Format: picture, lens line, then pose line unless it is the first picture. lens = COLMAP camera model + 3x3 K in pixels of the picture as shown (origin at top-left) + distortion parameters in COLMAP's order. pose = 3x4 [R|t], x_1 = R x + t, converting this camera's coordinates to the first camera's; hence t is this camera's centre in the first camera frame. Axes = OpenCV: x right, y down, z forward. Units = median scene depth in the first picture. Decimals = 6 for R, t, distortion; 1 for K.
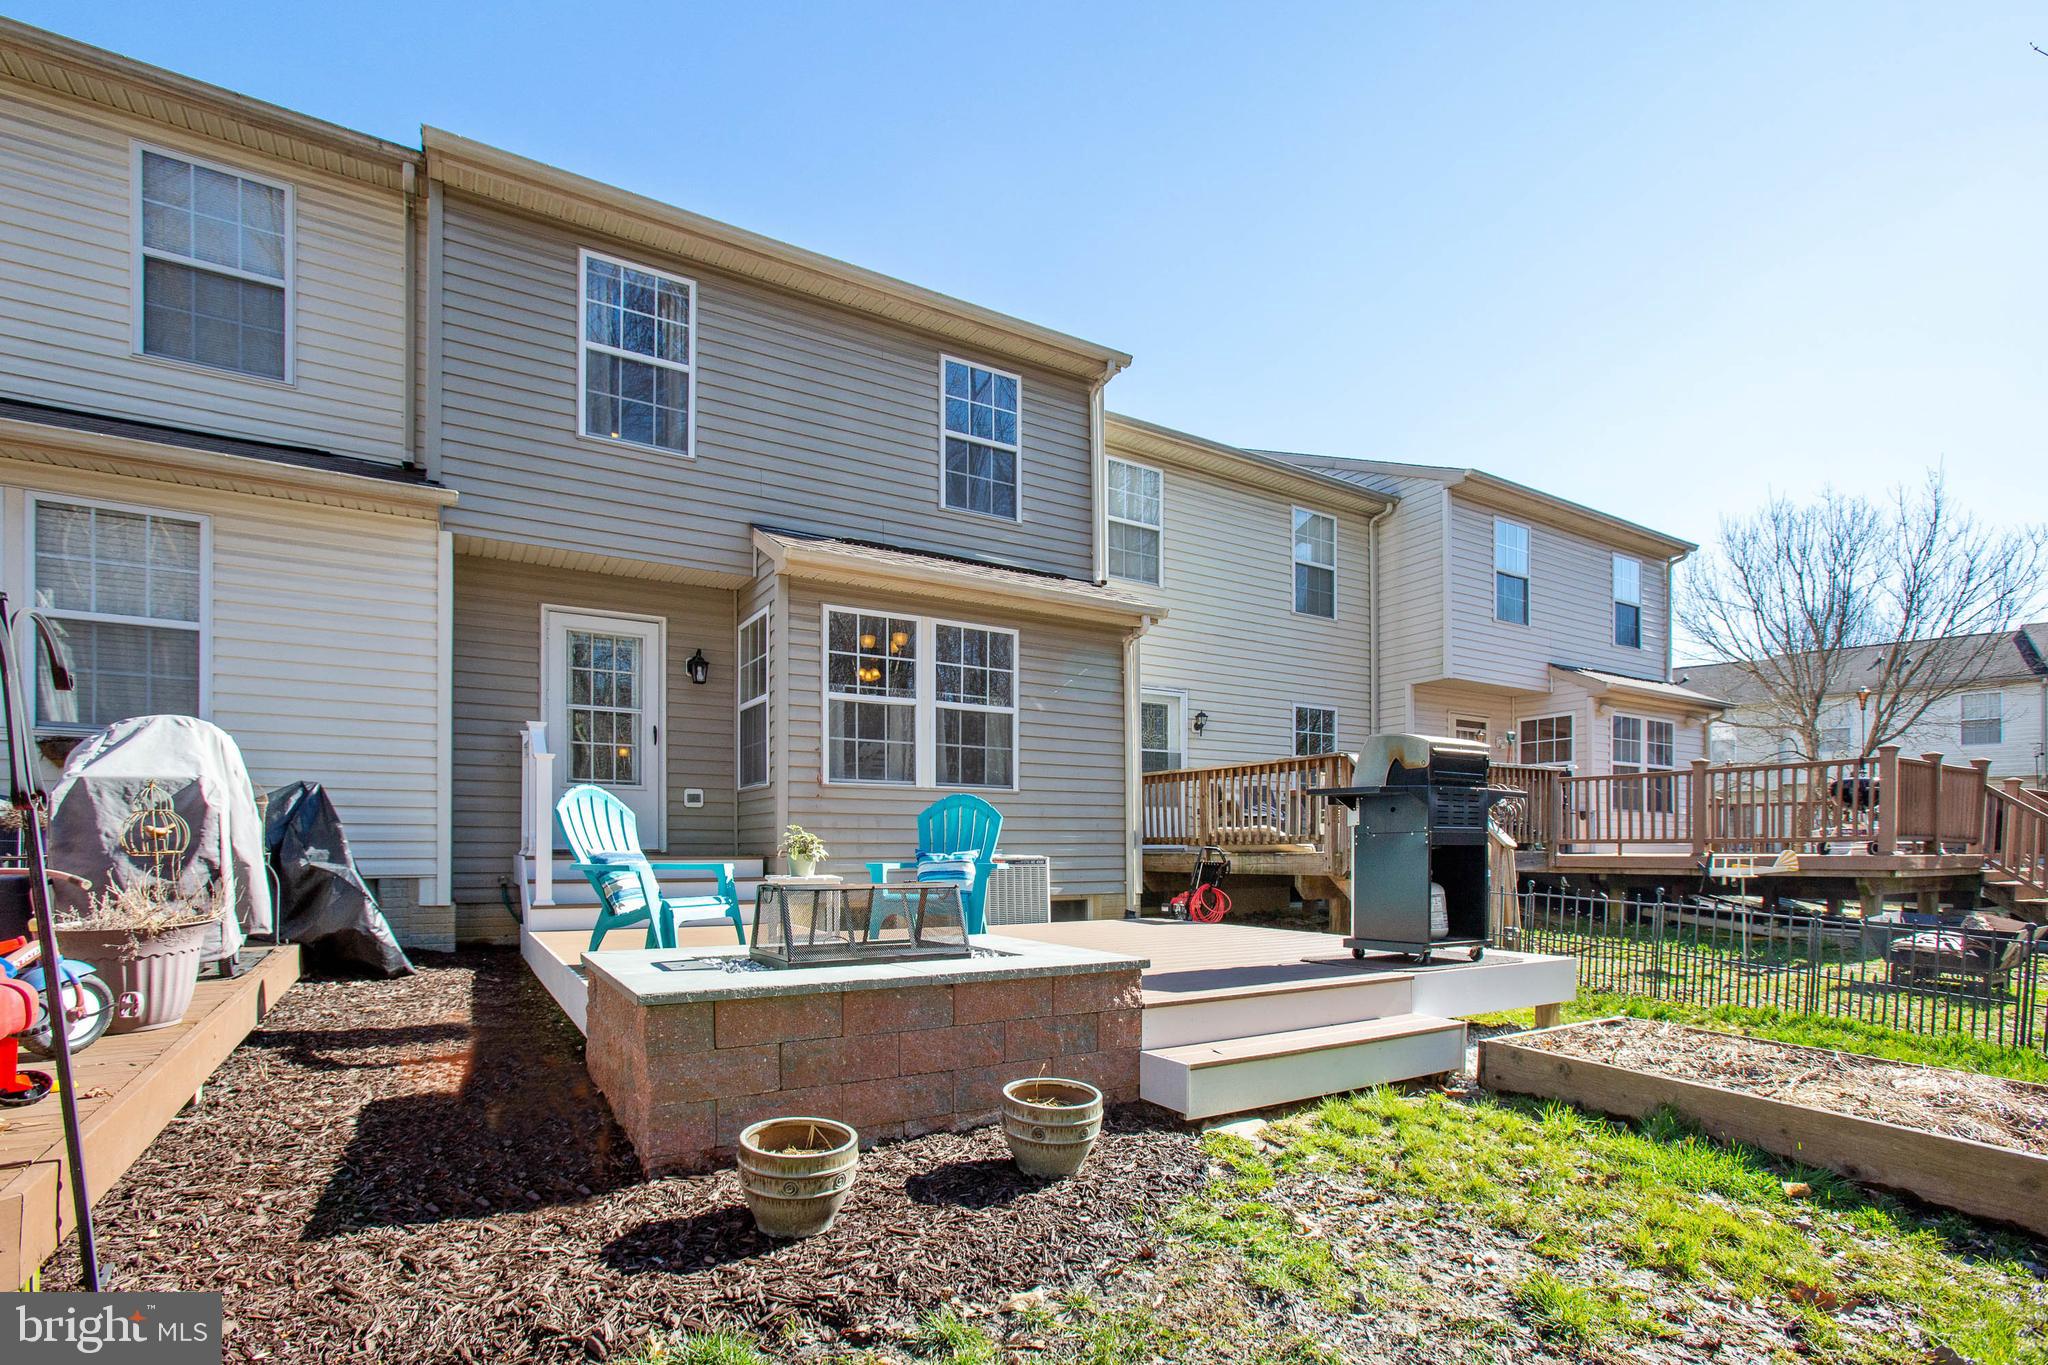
lens RADIAL K [[921.4, 0, 1020.1], [0, 921.4, 673.1], [0, 0, 1]] dist [-0.034672, 0.019027]
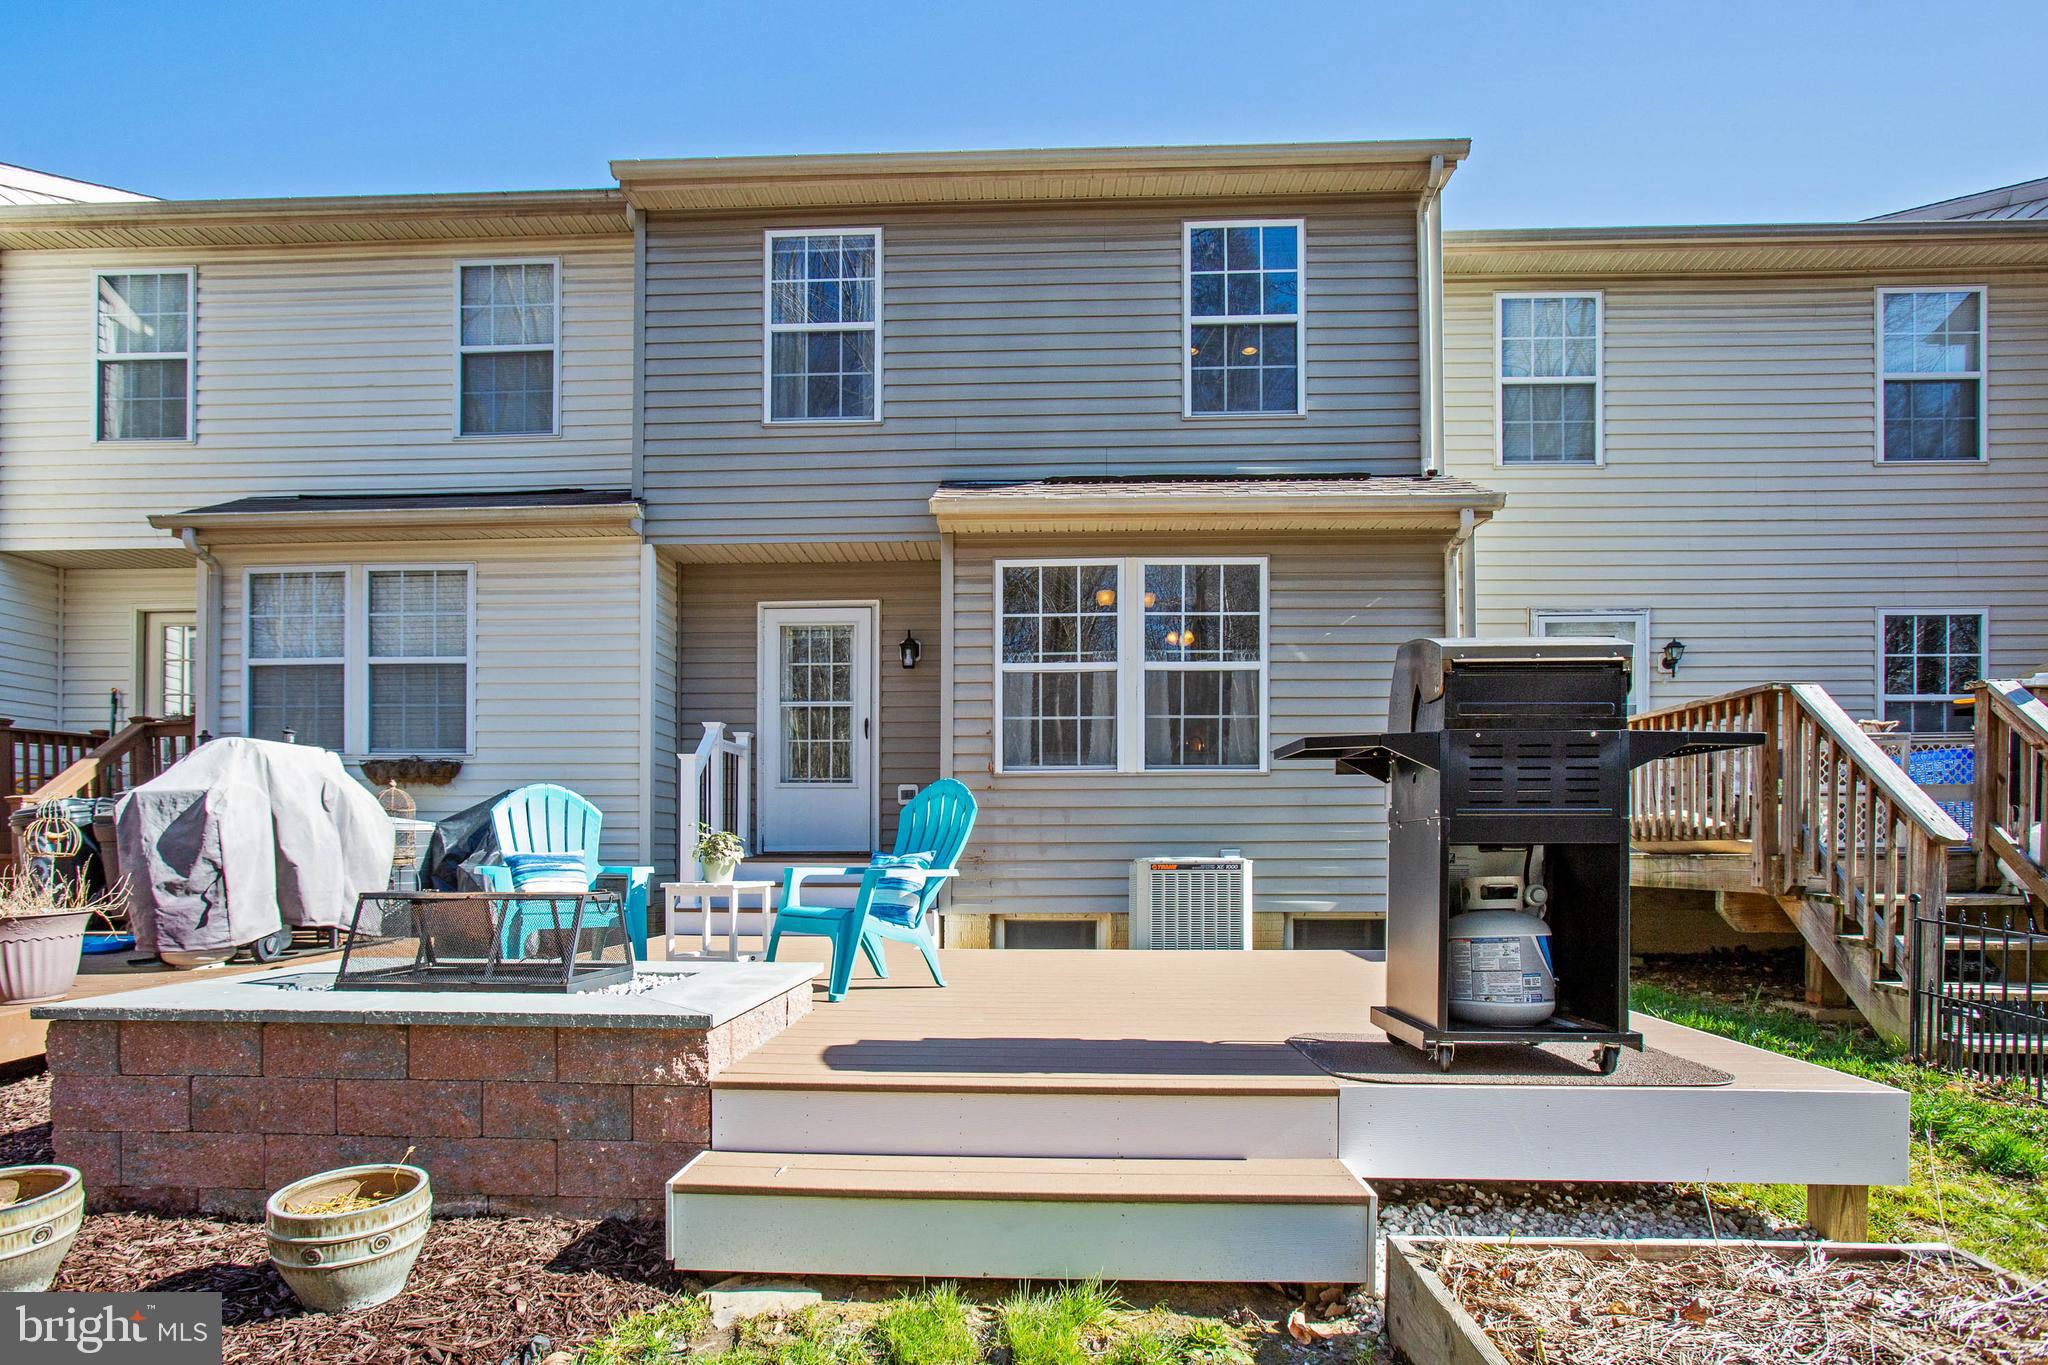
lens RADIAL K [[1041.5, 0, 1022.6], [0, 1041.5, 683.8], [0, 0, 1]] dist [-0.038573, 0.028131]
pose [[0.843981, -0.084952, -0.529603, 0.294256], [0.101762, 0.994805, 0.002596, 0.036406], [0.526631, -0.056085, 0.848242, 0.193670]]
